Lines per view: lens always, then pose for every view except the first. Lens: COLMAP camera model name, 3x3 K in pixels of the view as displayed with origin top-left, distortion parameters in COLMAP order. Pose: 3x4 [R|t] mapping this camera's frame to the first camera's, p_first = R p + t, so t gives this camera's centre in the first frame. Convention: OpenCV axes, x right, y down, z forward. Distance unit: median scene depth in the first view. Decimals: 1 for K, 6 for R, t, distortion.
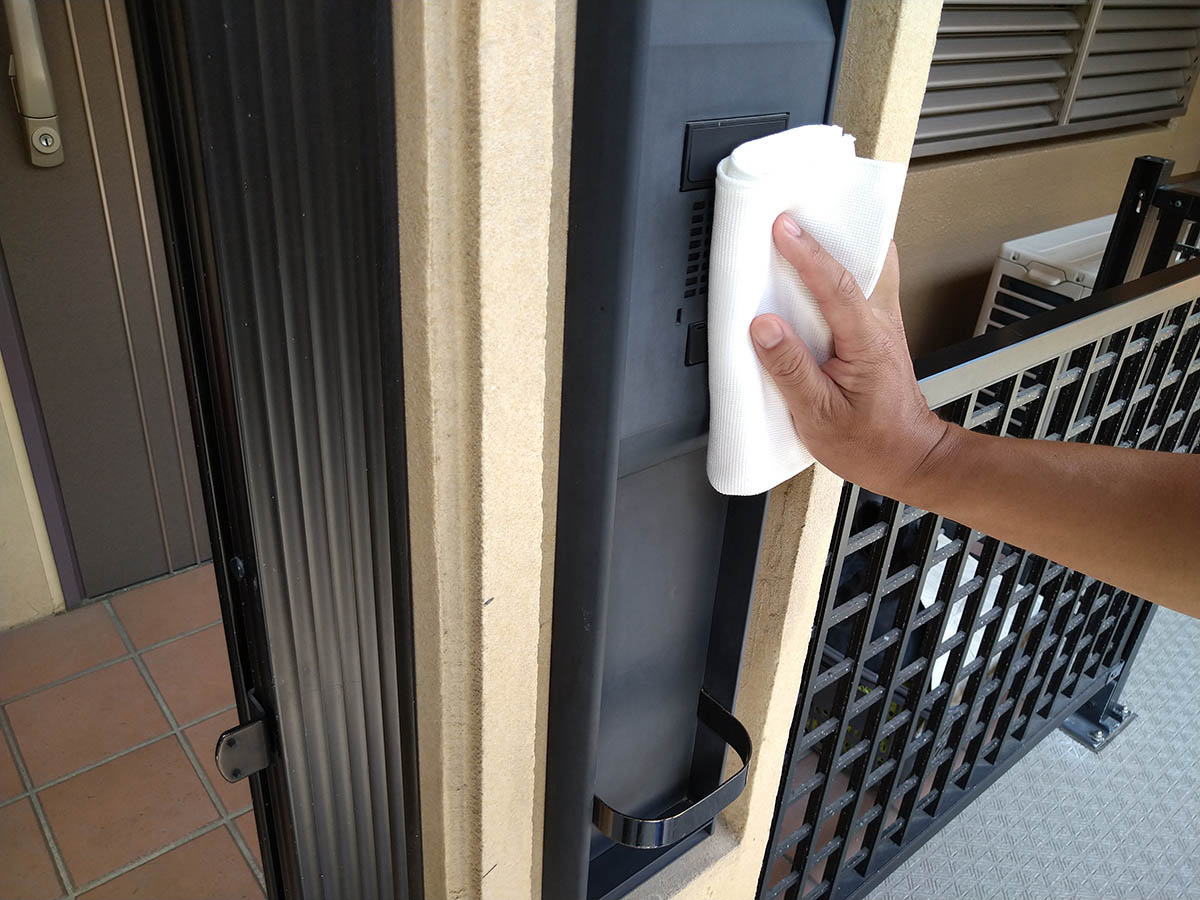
lens RADIAL K [[985.3, 0, 607.5], [0, 985.3, 452.6], [0, 0, 1]] dist [-0.059271, 0.060967]
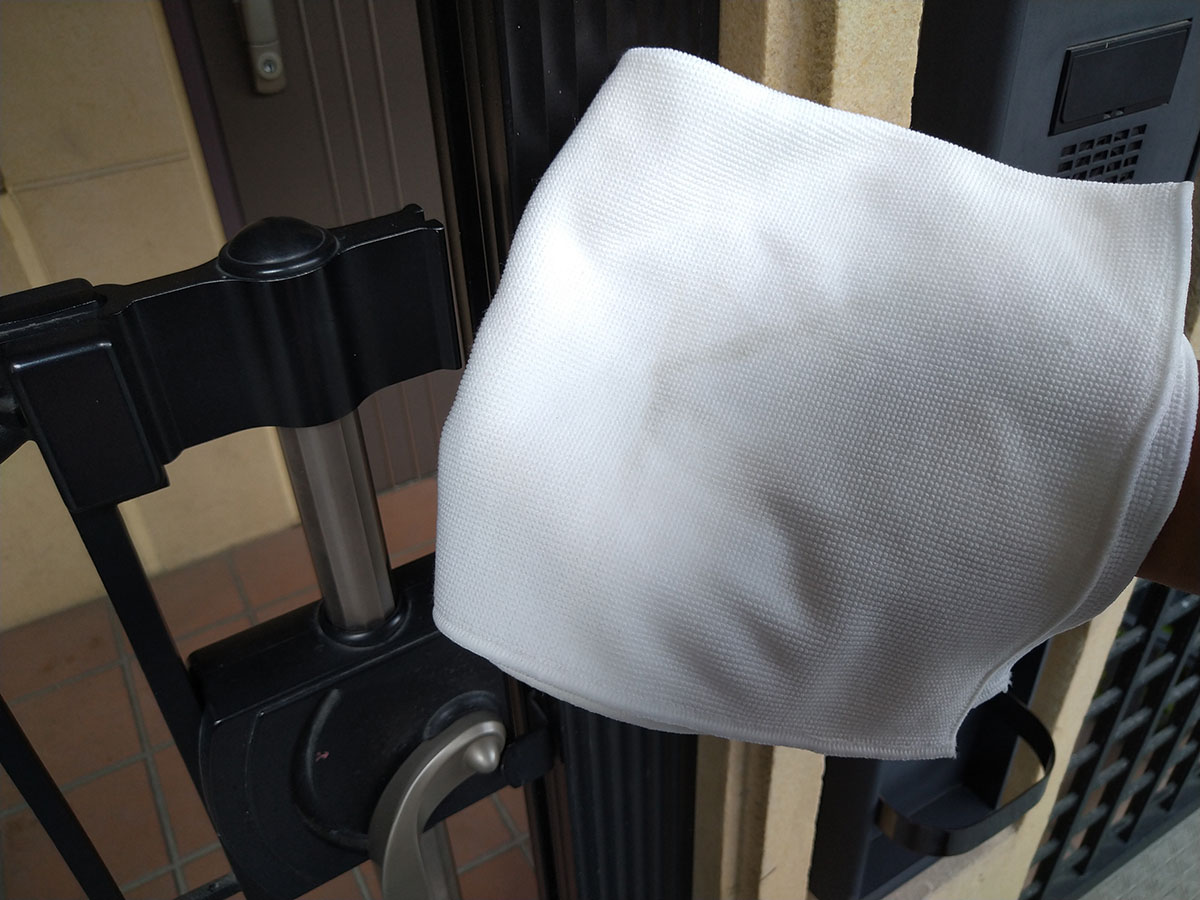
lens RADIAL K [[985.3, 0, 592.5], [0, 985.3, 446.9], [0, 0, 1]] dist [-0.059271, 0.060967]
pose [[0.981563, 0.013166, -0.190682, -0.130823], [0.009822, 0.992832, 0.119112, -0.106978], [0.190884, -0.118789, 0.974399, 0.117099]]
